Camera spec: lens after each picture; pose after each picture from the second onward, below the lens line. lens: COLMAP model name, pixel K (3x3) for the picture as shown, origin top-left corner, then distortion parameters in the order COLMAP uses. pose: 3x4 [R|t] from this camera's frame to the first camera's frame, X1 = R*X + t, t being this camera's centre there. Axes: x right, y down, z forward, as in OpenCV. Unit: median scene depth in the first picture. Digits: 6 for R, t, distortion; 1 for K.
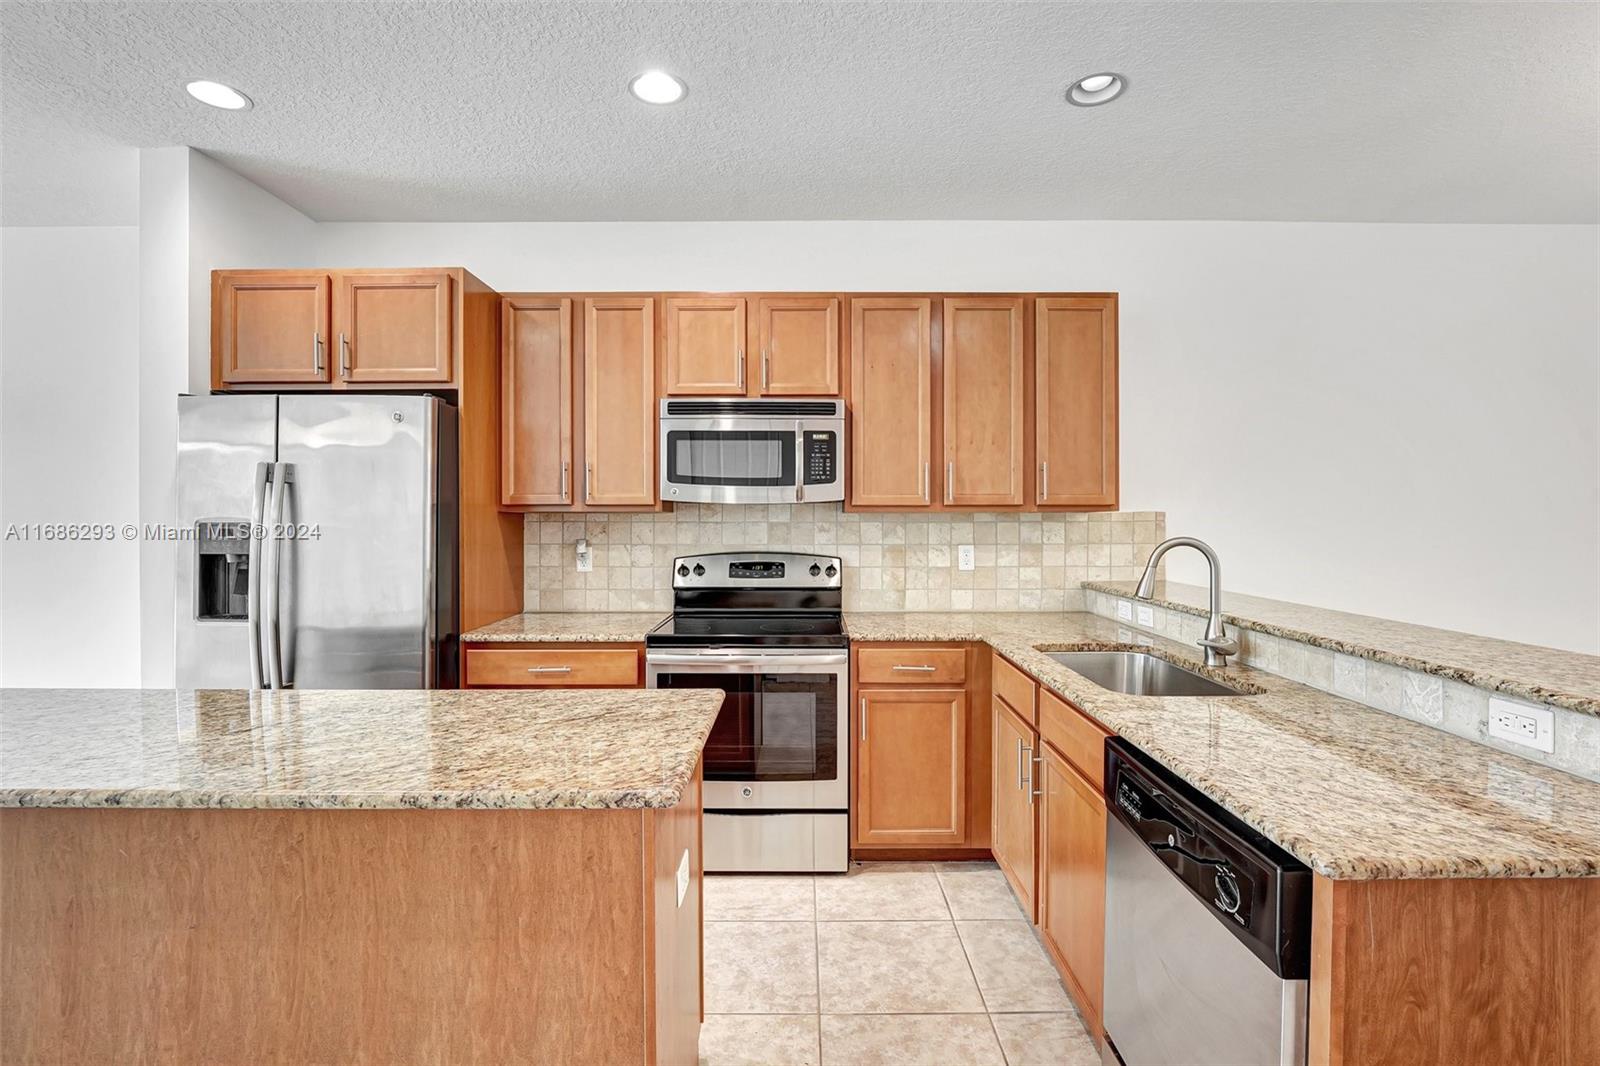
lens RADIAL K [[725.7, 0, 806.3], [0, 725.7, 523.2], [0, 0, 1]] dist [-0.018951, 0.002467]
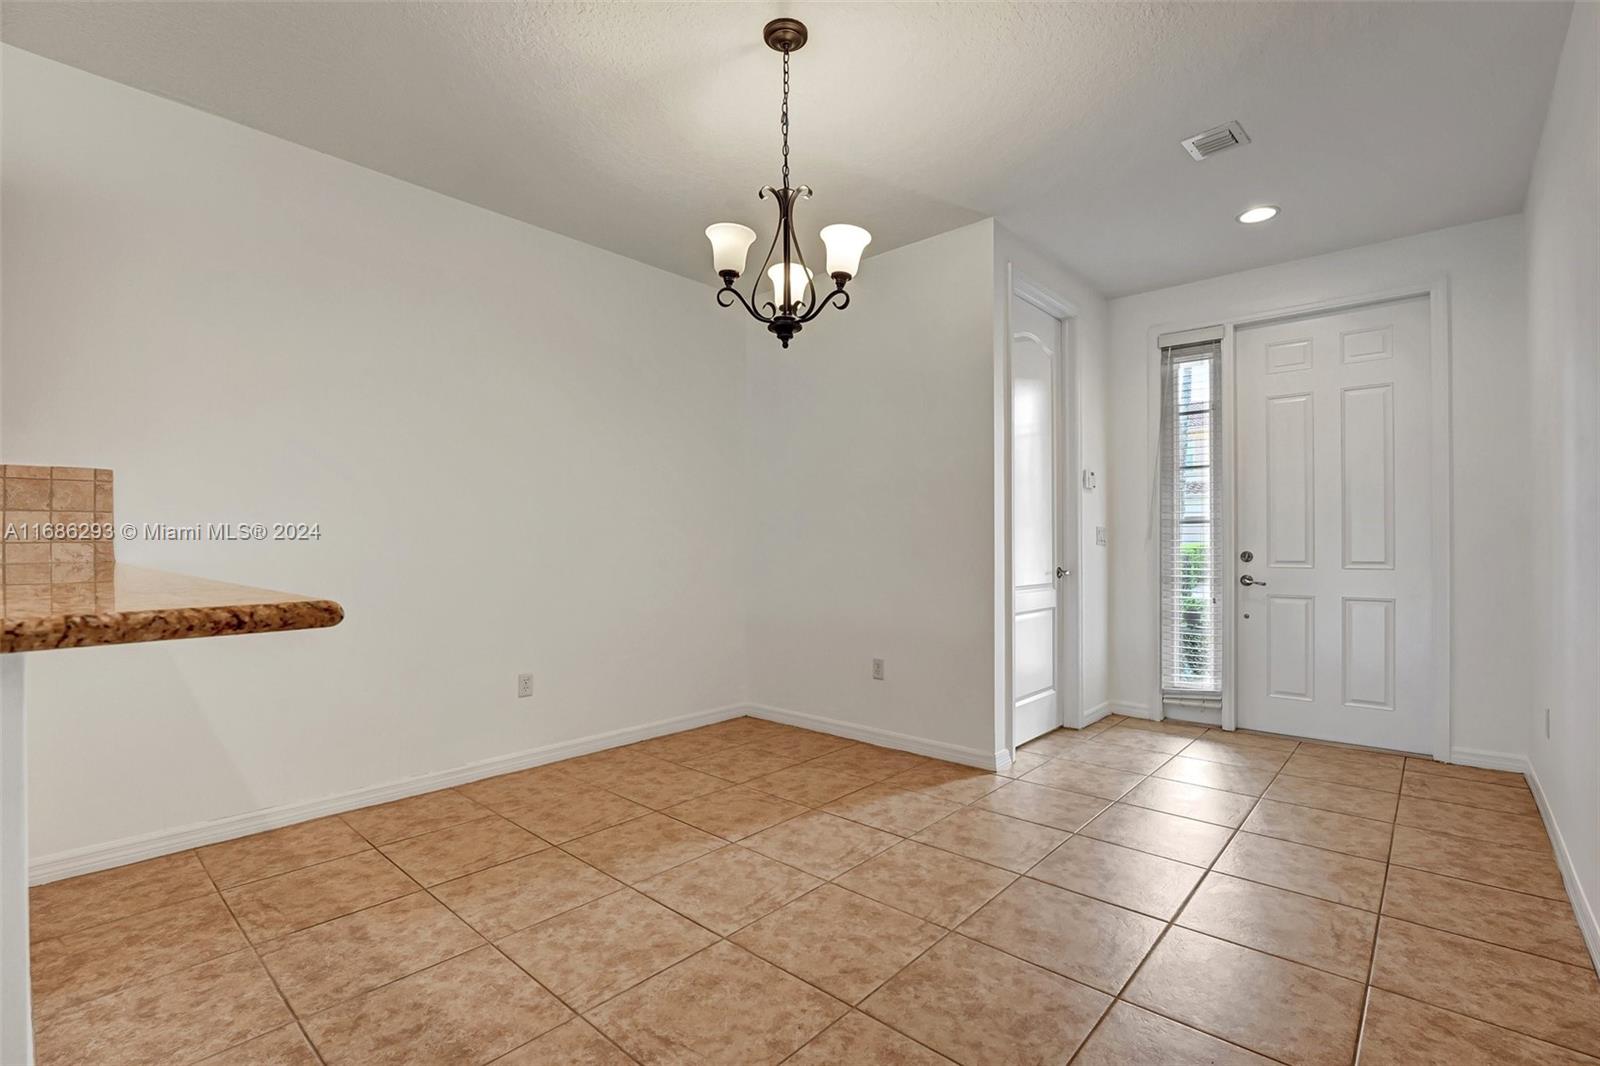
lens RADIAL K [[725.7, 0, 787.4], [0, 725.7, 545.0], [0, 0, 1]] dist [-0.018951, 0.002467]
pose [[0.674040, 0.000632, 0.738694, 0.466608], [0.005873, 0.999963, -0.006215, 0.078226], [-0.738671, 0.008528, 0.674012, -0.004928]]
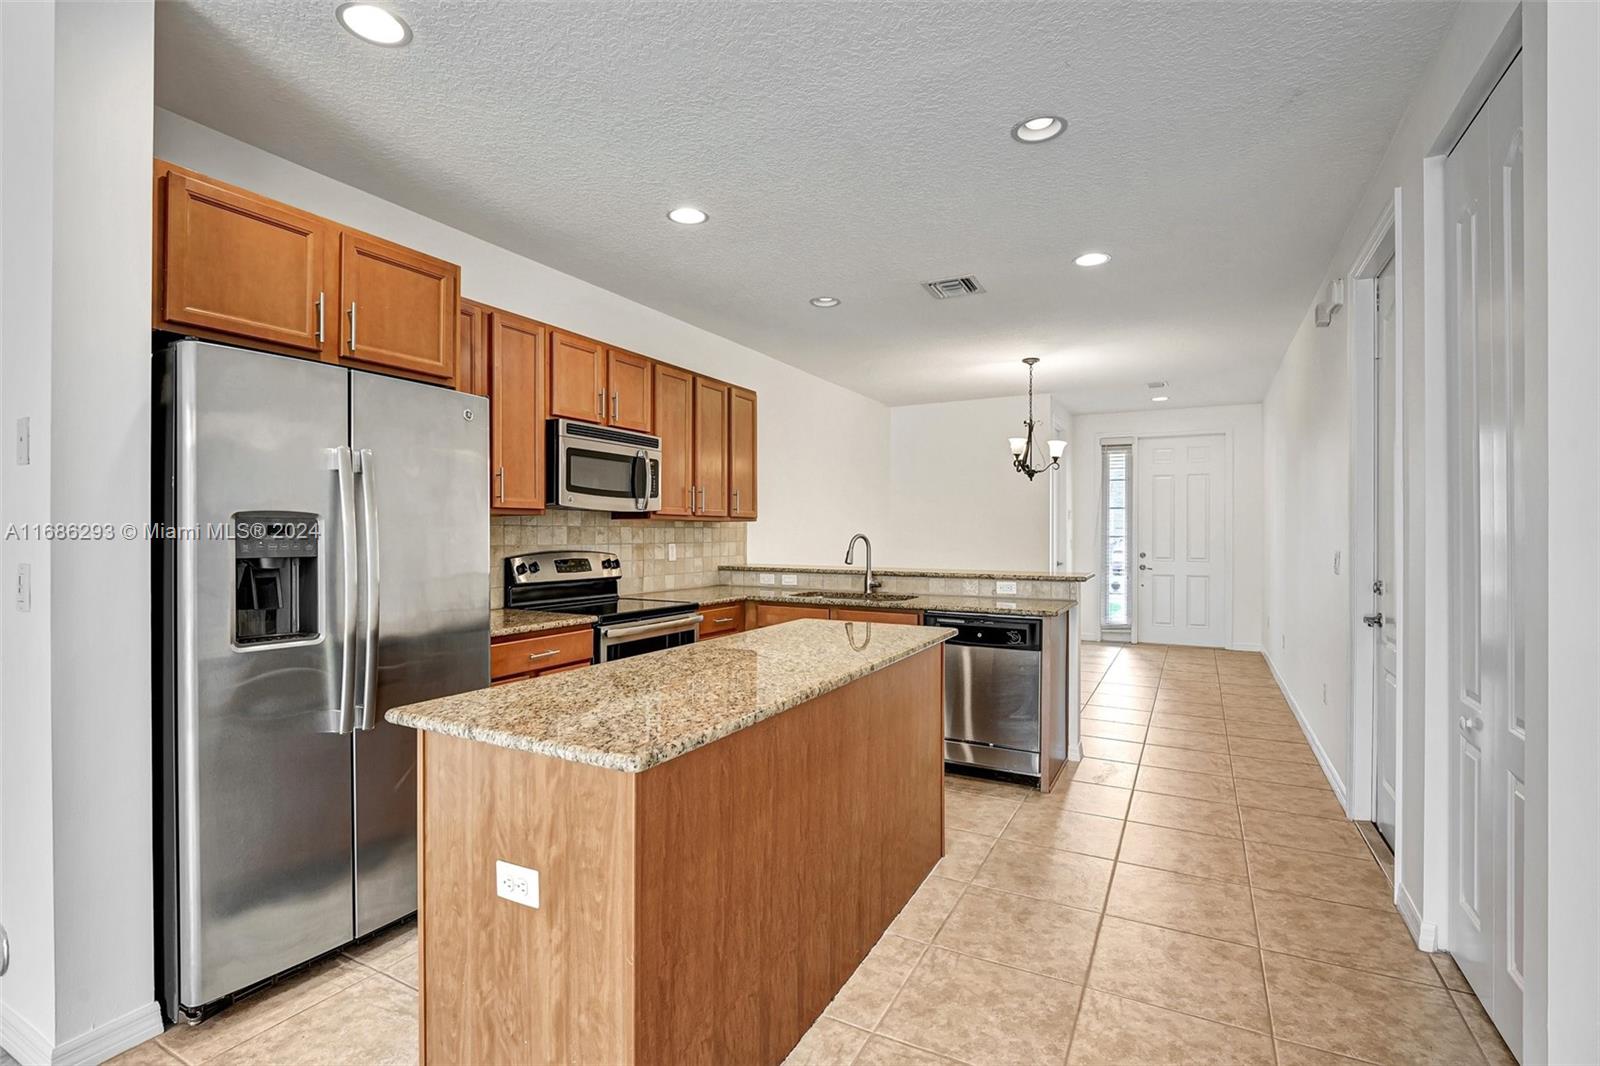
lens RADIAL K [[725.7, 0, 796.2], [0, 725.7, 530.6], [0, 0, 1]] dist [-0.018951, 0.002467]
pose [[0.485090, 0.004705, 0.874452, -1.010133], [0.003605, 0.999966, -0.007380, 0.017782], [-0.874457, 0.006732, 0.485057, 0.099393]]
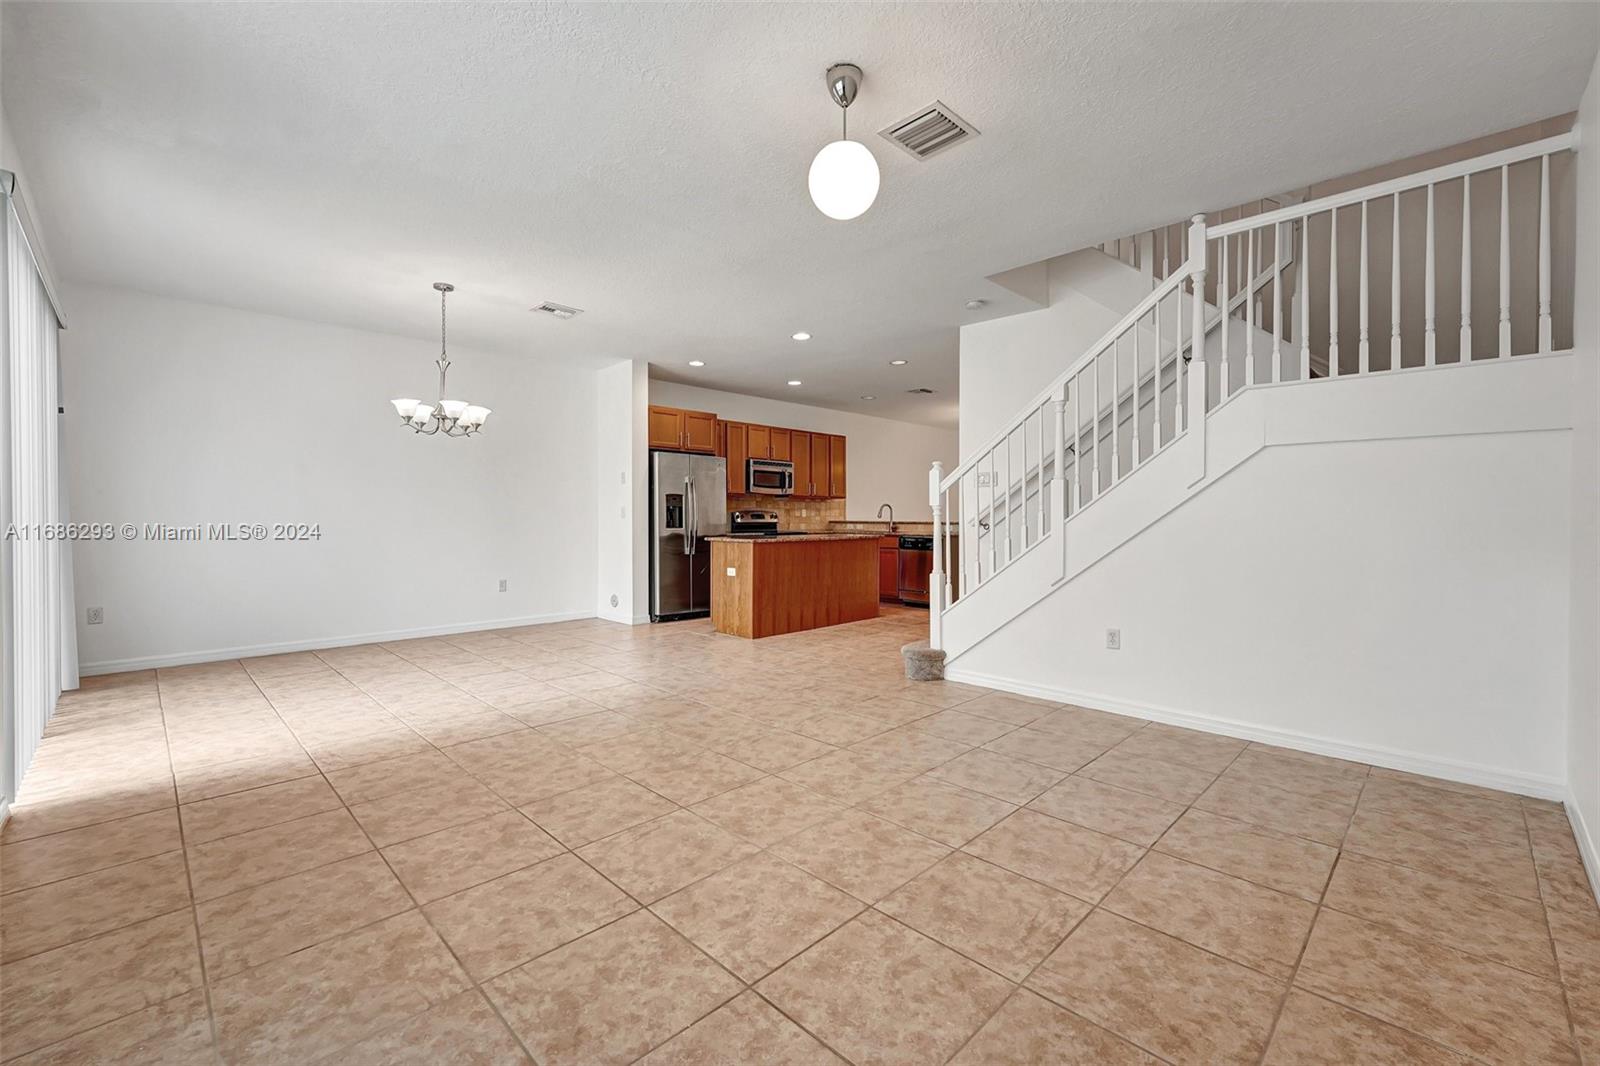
lens RADIAL K [[681.2, 0, 803.8], [0, 681.2, 526.6], [0, 0, 1]] dist [-0.017198, 0.002212]
pose [[0.712656, -0.005041, 0.701496, -2.032871], [-0.000894, 0.999967, 0.008095, 0.090077], [-0.701513, -0.006396, 0.712628, -1.207294]]
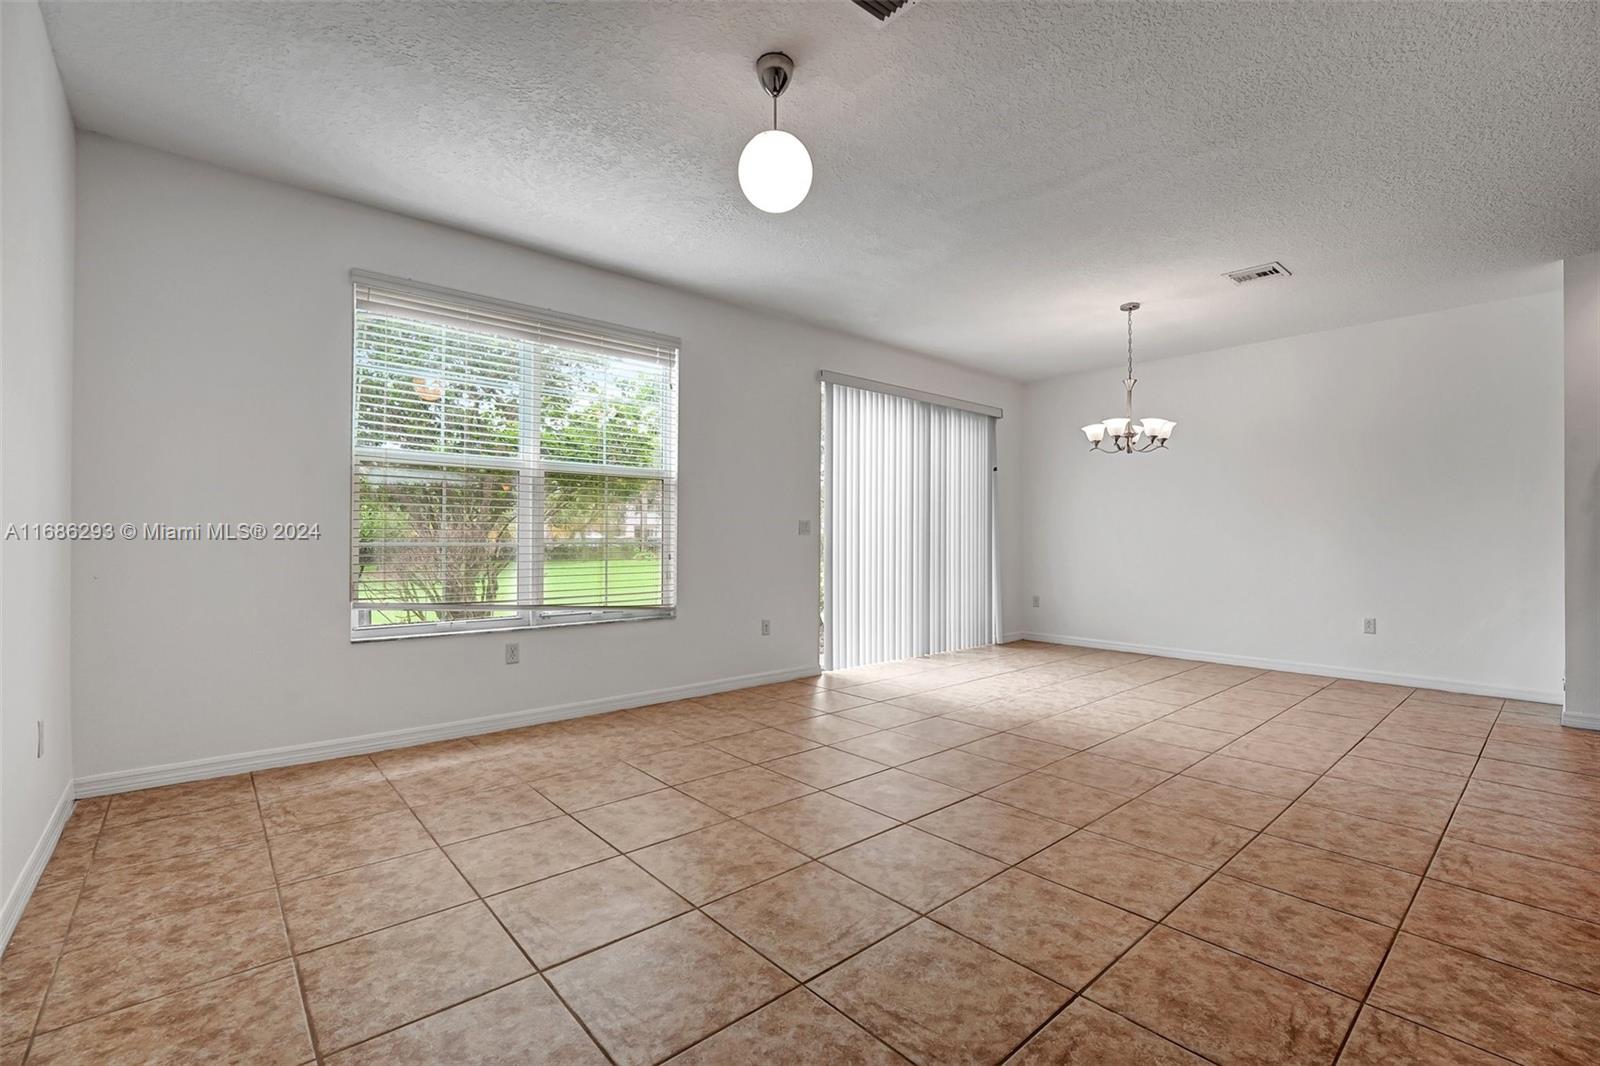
lens RADIAL K [[681.2, 0, 795.8], [0, 681.2, 546.6], [0, 0, 1]] dist [-0.017198, 0.002212]
pose [[0.647376, 0.018242, -0.761952, -0.777167], [-0.009140, 0.999827, 0.016172, 0.087919], [0.762116, -0.003505, 0.647431, -1.146357]]
